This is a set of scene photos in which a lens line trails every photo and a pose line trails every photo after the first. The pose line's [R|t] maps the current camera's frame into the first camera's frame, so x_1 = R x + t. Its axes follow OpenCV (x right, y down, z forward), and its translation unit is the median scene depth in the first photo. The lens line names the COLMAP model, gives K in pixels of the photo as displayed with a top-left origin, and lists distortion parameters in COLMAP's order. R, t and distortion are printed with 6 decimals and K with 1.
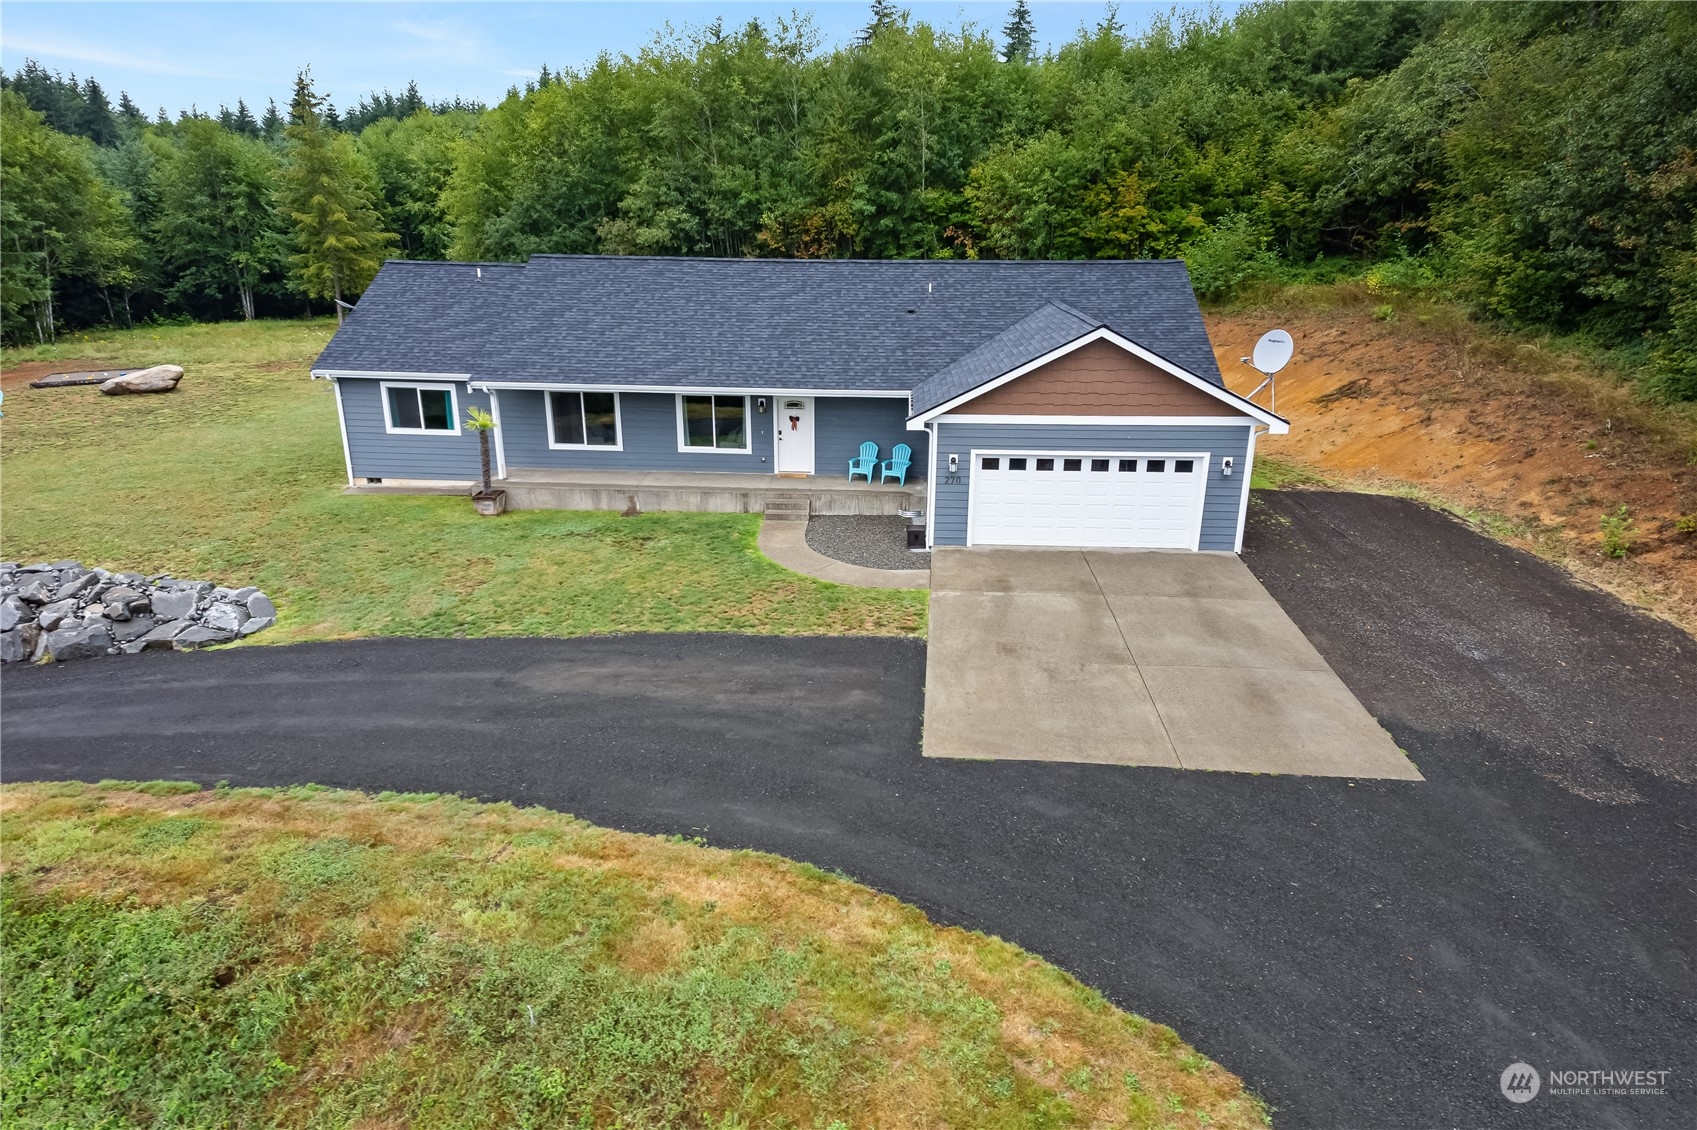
lens RADIAL K [[1039.8, 0, 845.4], [0, 1039.8, 583.8], [0, 0, 1]] dist [0.106986, -0.088175]
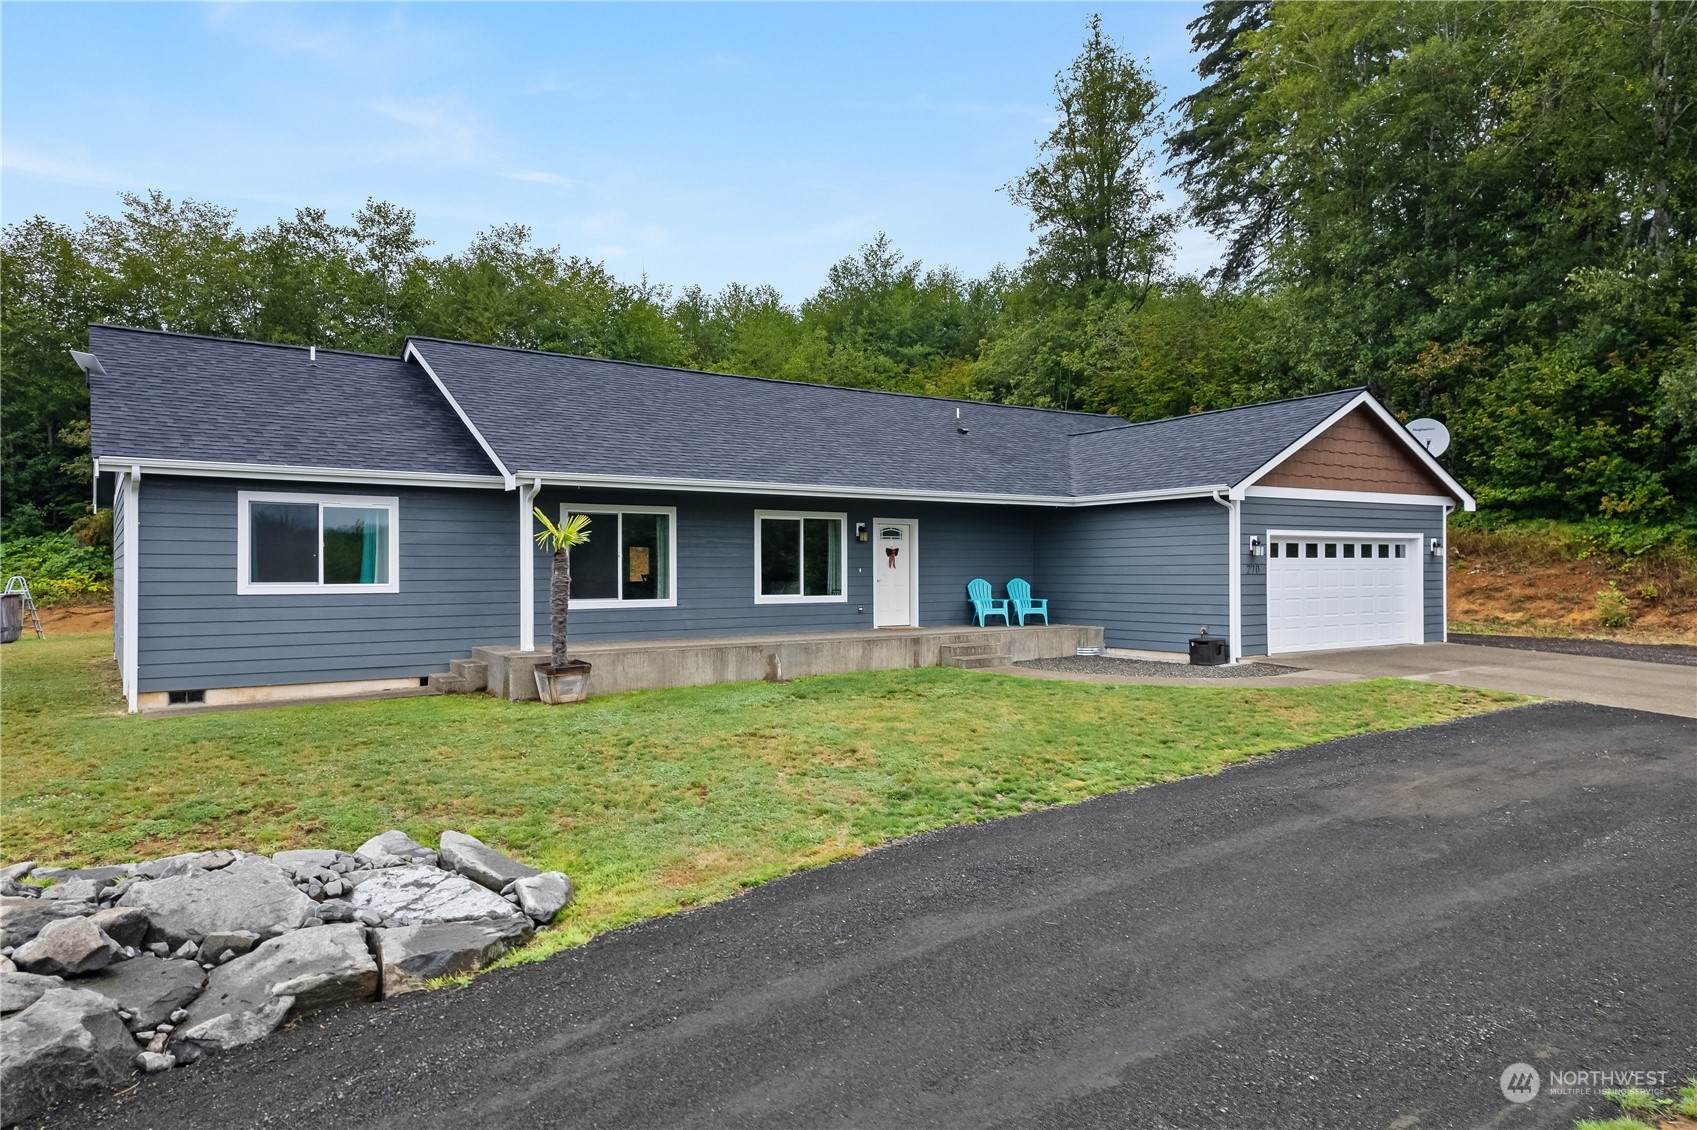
lens RADIAL K [[1082.5, 0, 848.5], [0, 1082.5, 565.0], [0, 0, 1]] dist [0.052627, -0.000345]
pose [[0.789334, -0.006803, 0.613926, -0.532912], [0.210151, 0.942532, -0.259750, 0.039782], [-0.576878, 0.334047, 0.745402, 0.453335]]
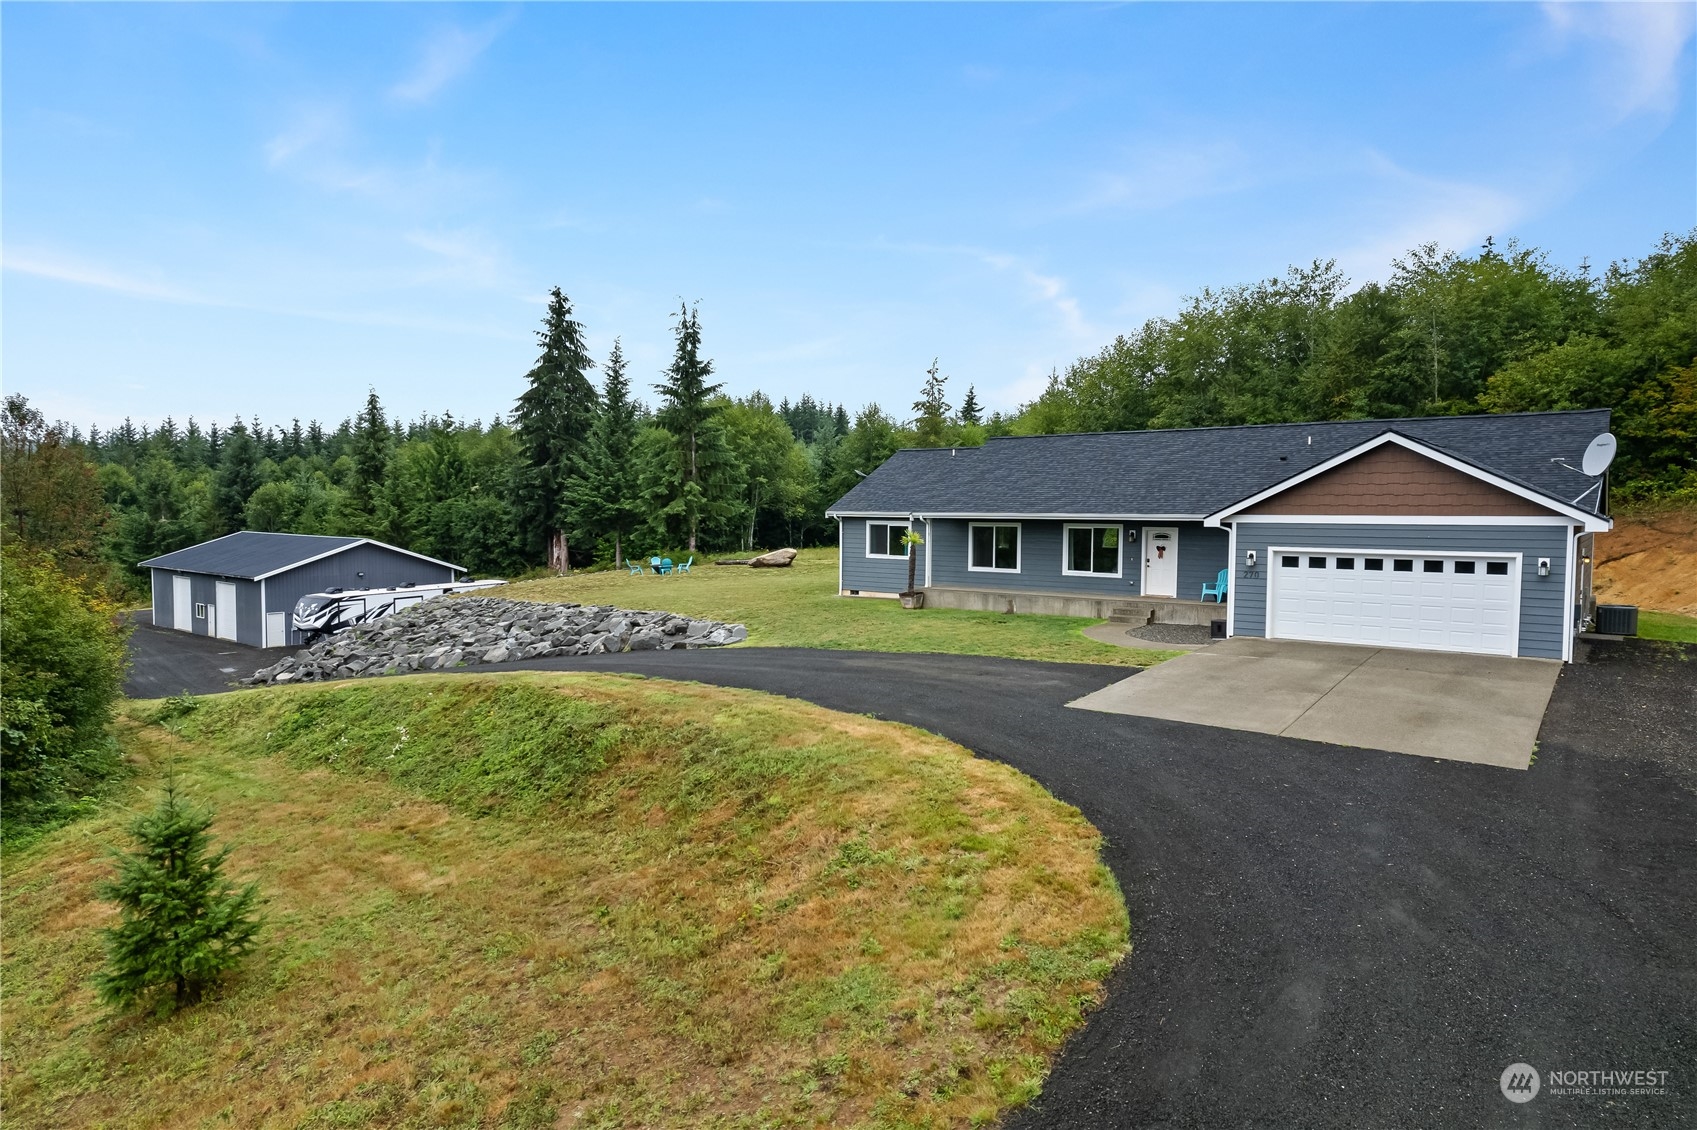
lens RADIAL K [[1039.8, 0, 845.4], [0, 1039.8, 583.8], [0, 0, 1]] dist [0.106986, -0.088175]
pose [[0.837590, 0.038847, -0.544917, 0.288146], [-0.179659, 0.961574, -0.207602, 0.179251], [0.515913, 0.271784, 0.812383, -0.105082]]
